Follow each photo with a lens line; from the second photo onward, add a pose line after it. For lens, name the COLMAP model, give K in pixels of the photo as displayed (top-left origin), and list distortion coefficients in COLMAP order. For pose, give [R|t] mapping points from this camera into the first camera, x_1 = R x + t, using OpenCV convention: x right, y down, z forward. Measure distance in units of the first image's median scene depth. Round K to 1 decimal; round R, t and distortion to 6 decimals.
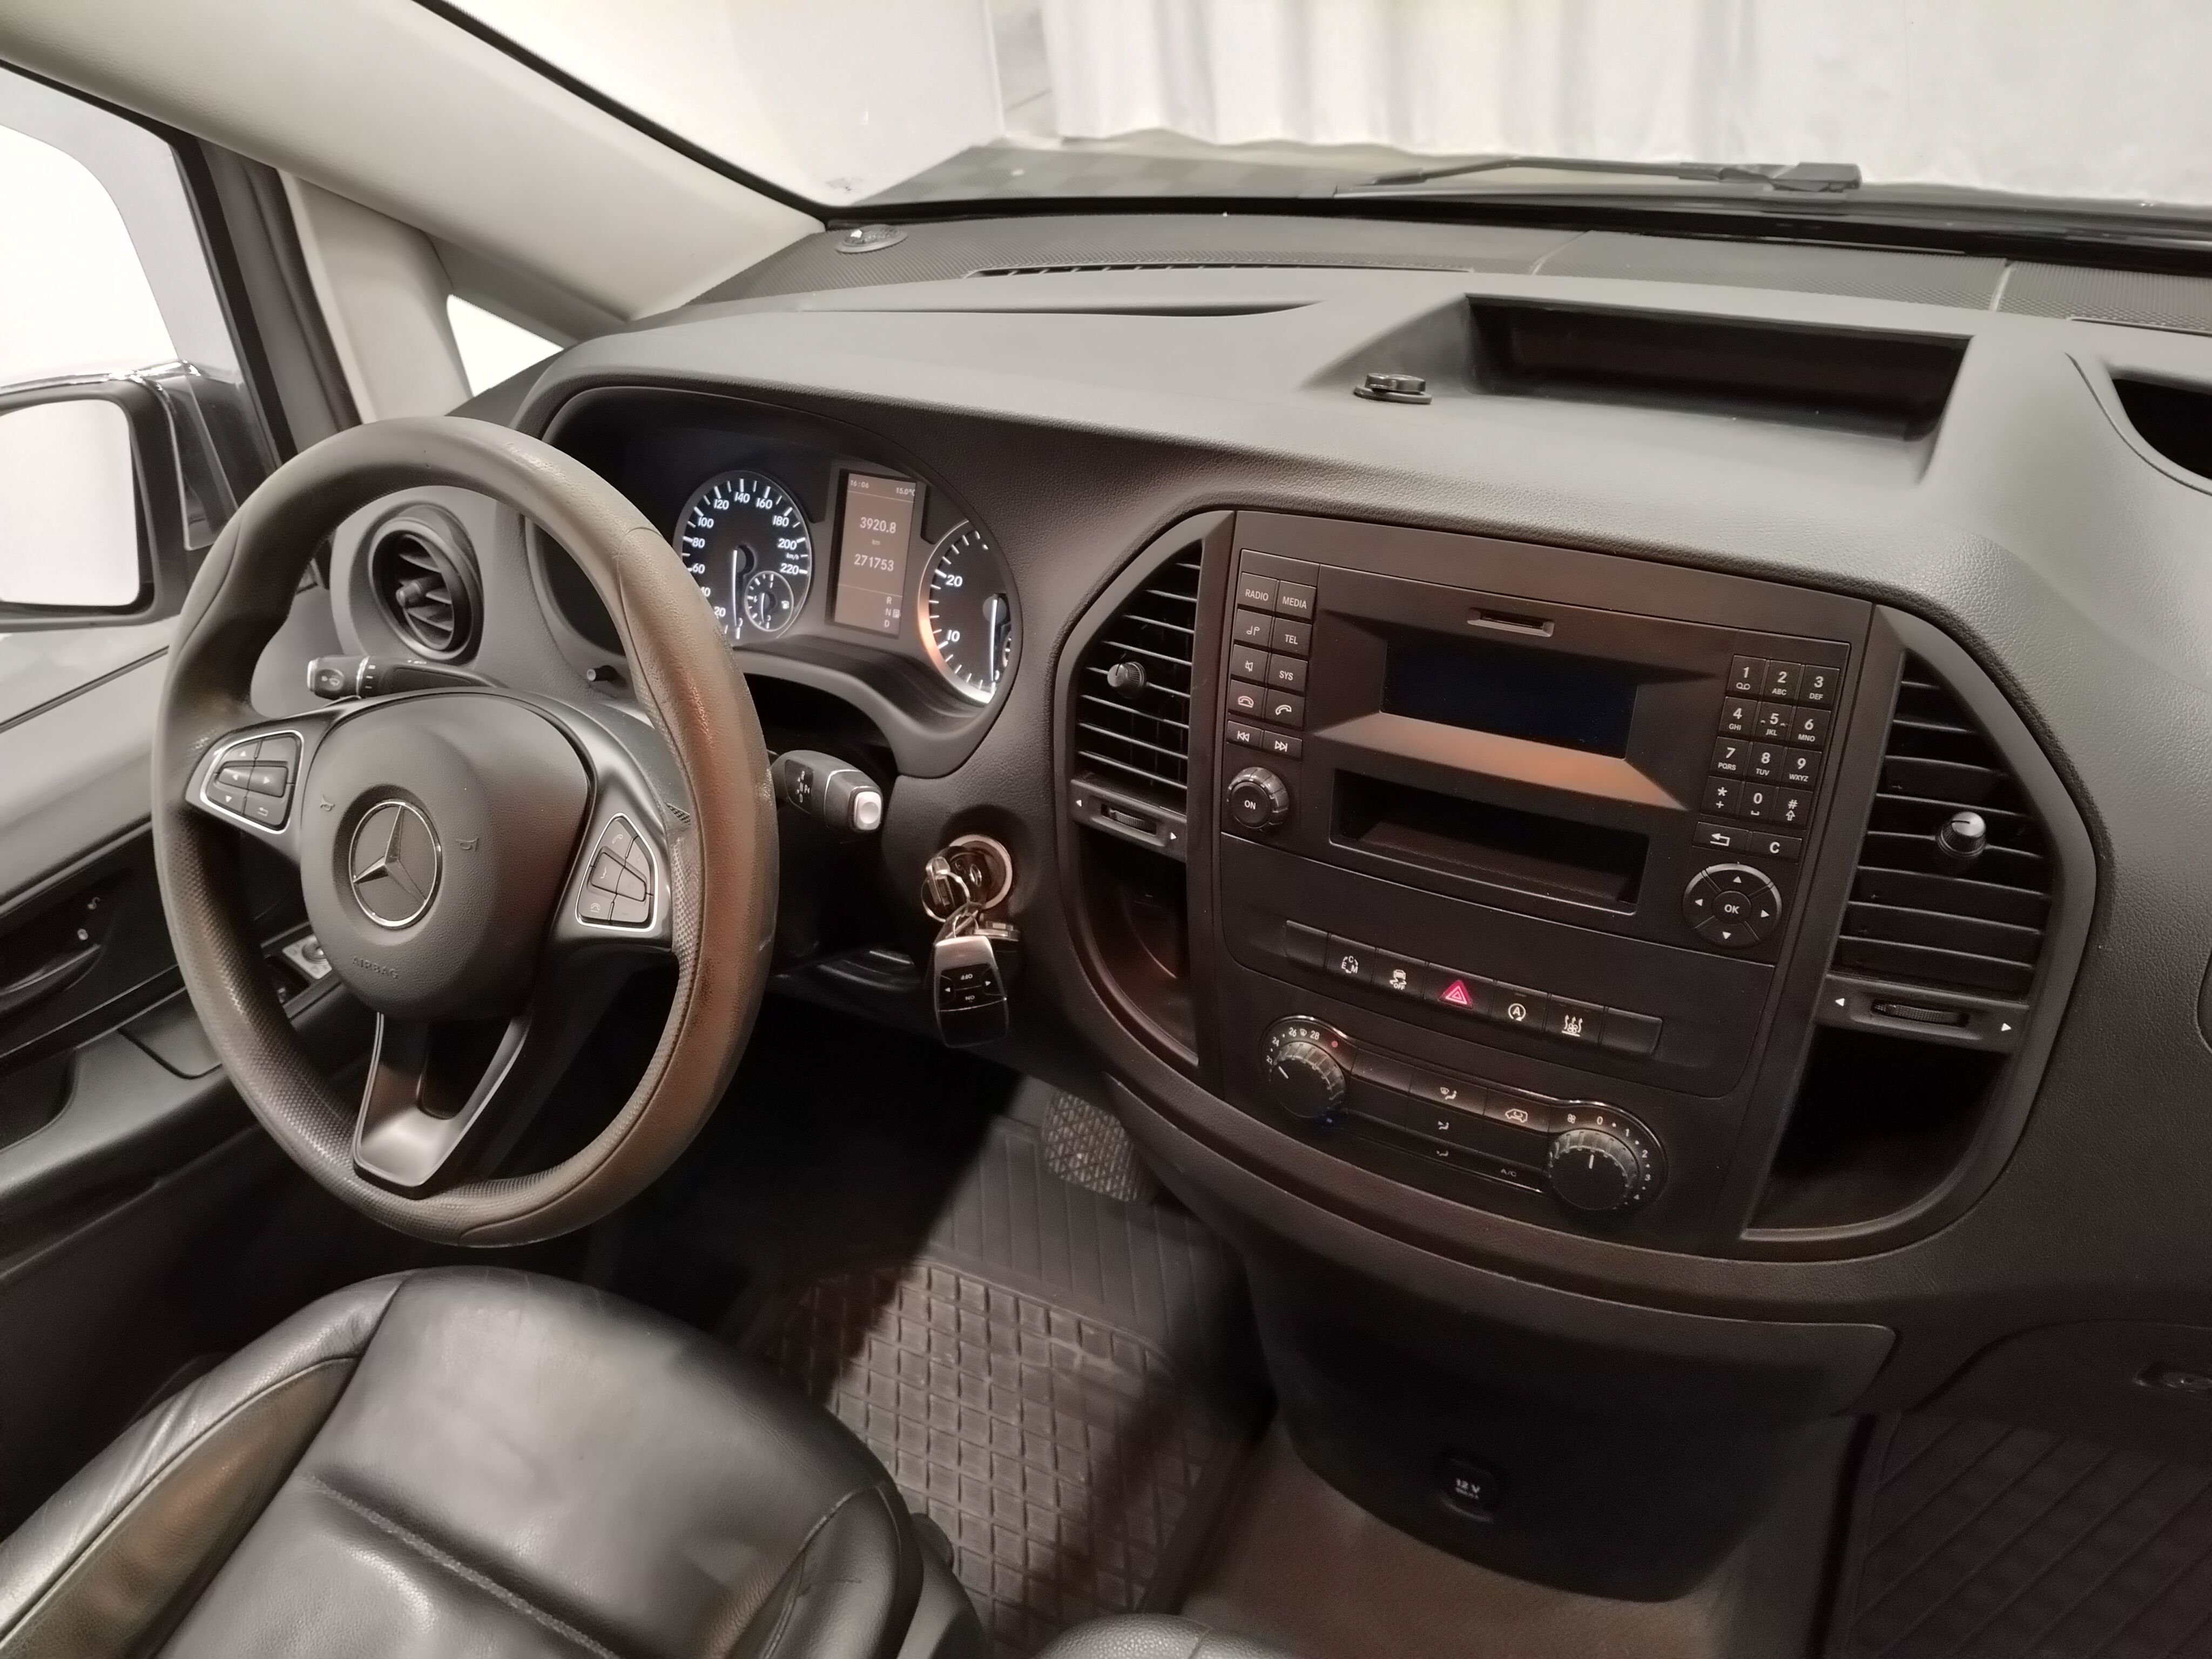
lens RADIAL K [[1728.0, 0, 1106.0], [0, 1728.0, 829.5], [0, 0, 1]] dist [0.128108, -0.402866]
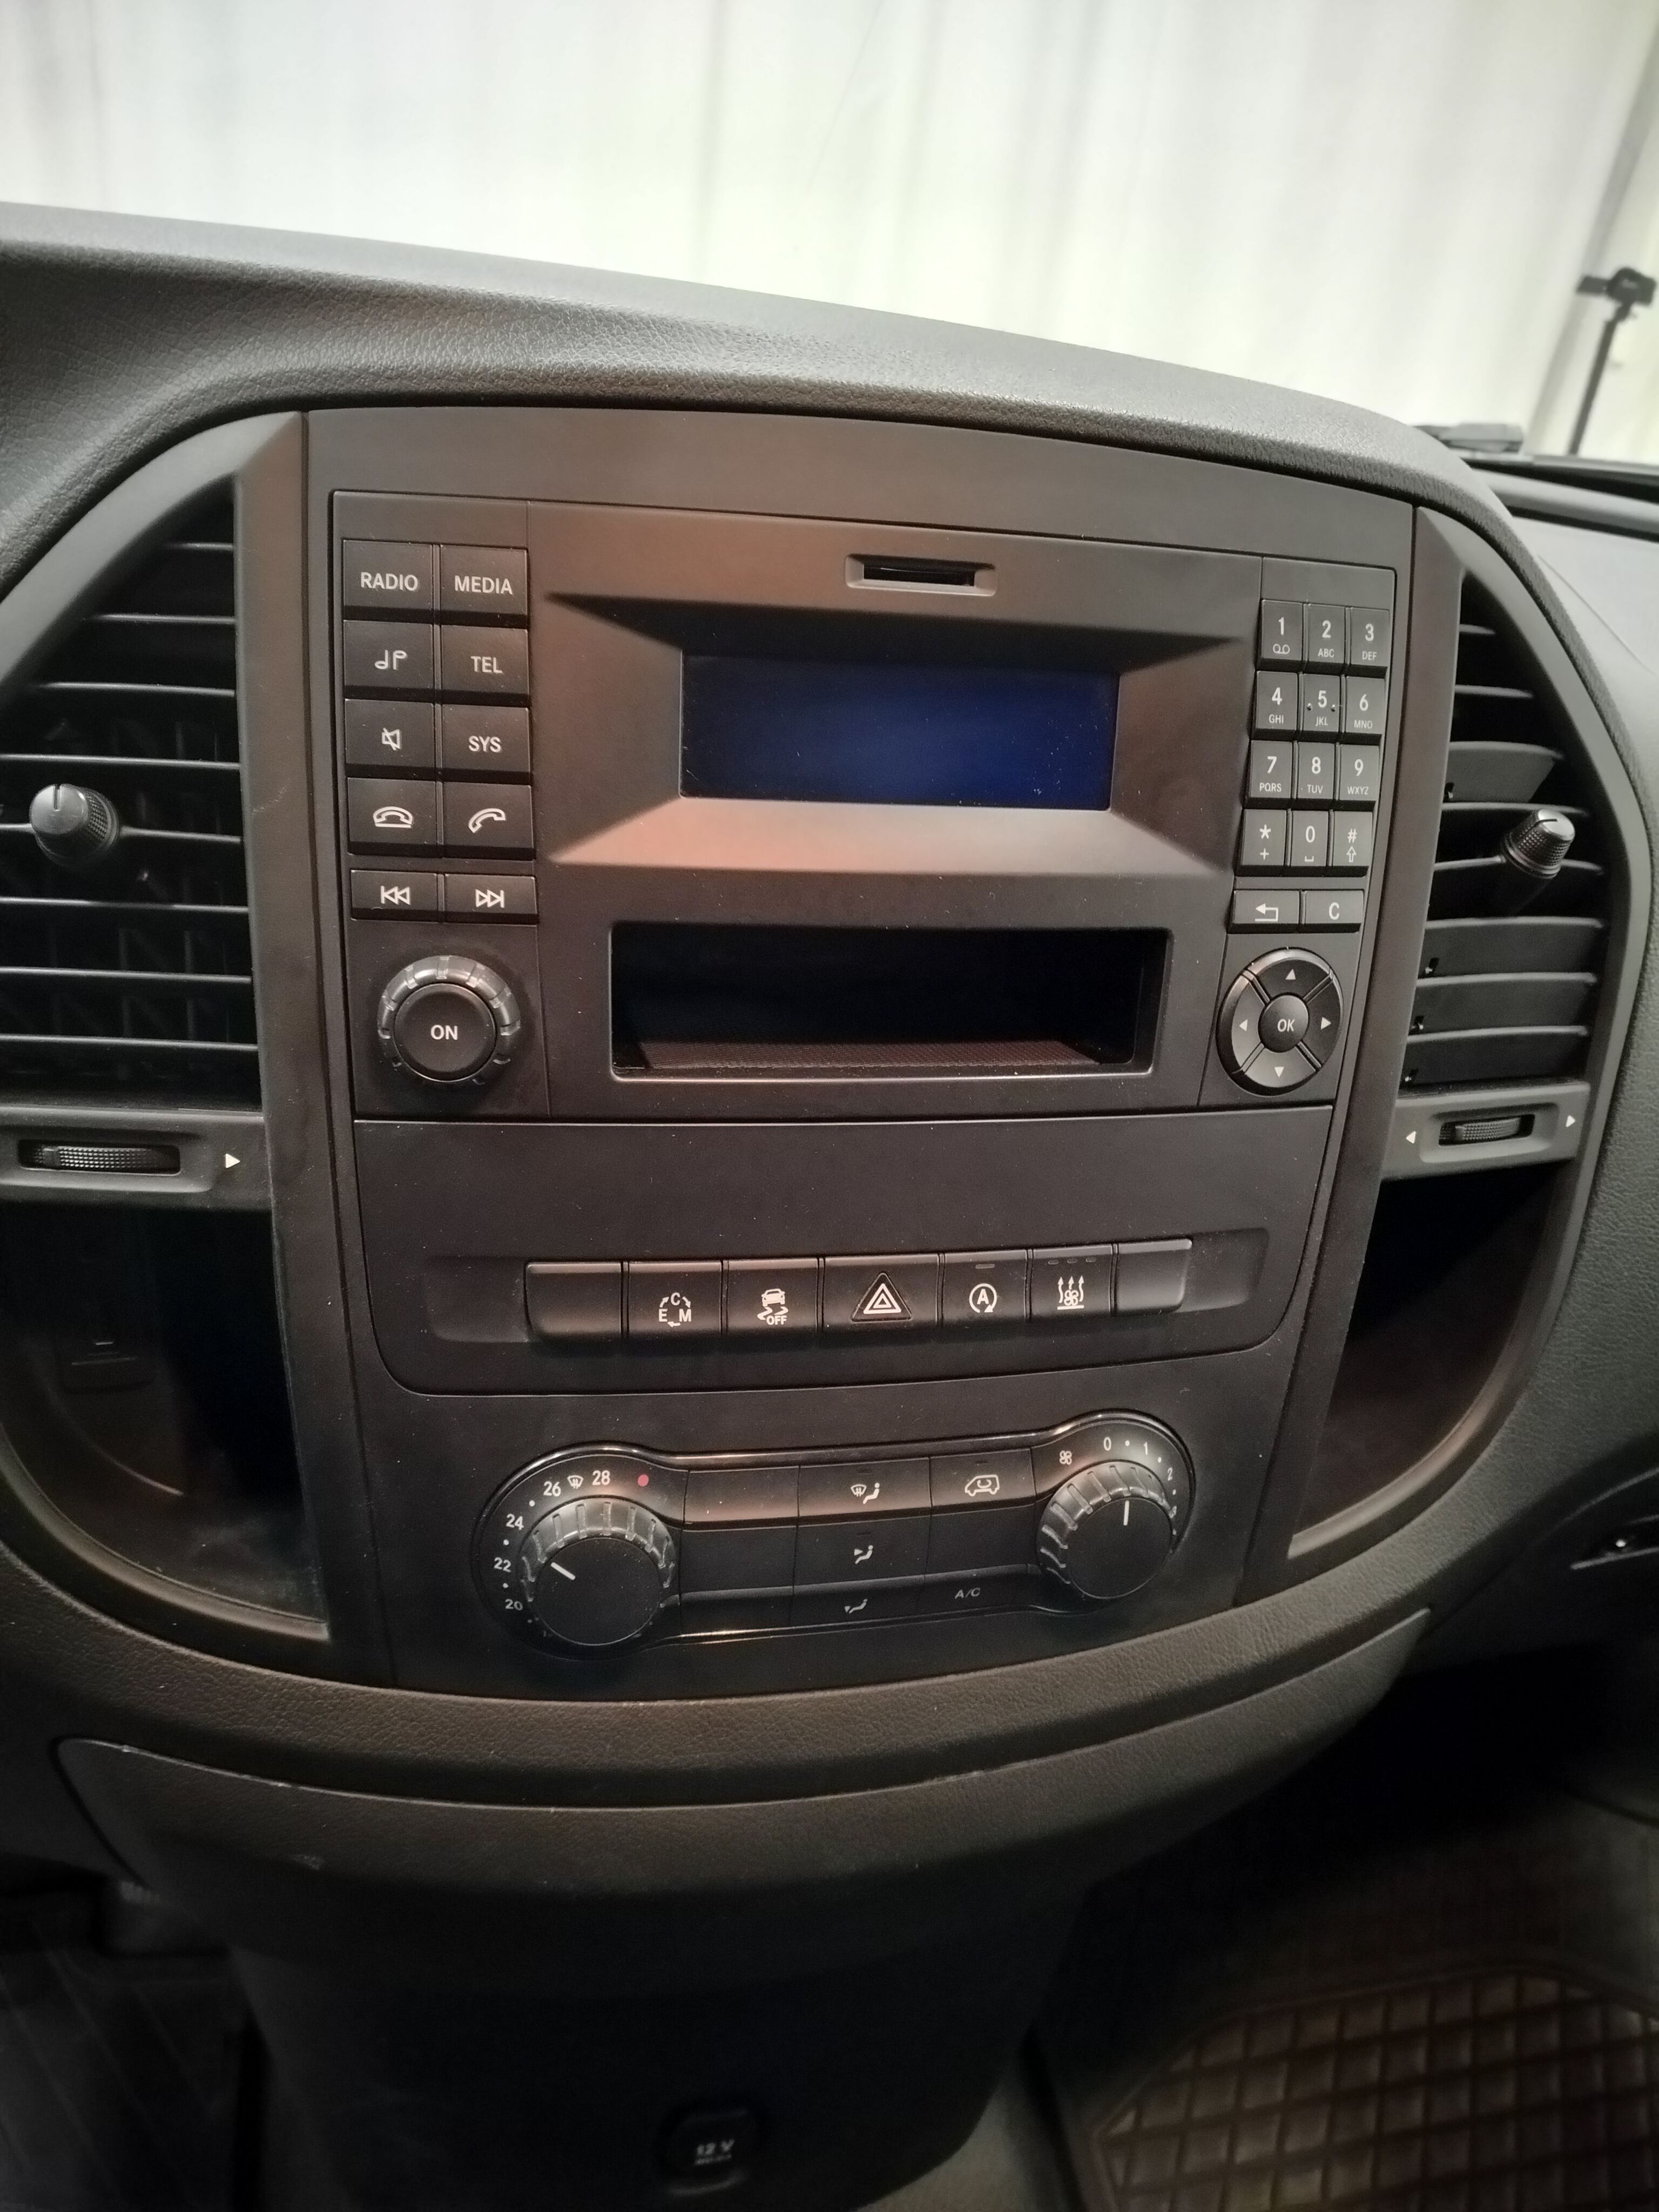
lens RADIAL K [[1728.0, 0, 880.3], [0, 1728.0, 1134.3], [0, 0, 1]] dist [0.128108, -0.402866]
pose [[0.711551, -0.170326, 0.681678, -0.167762], [0.251185, 0.967724, -0.020394, 0.054402], [-0.656202, 0.185738, 0.731368, 0.583720]]
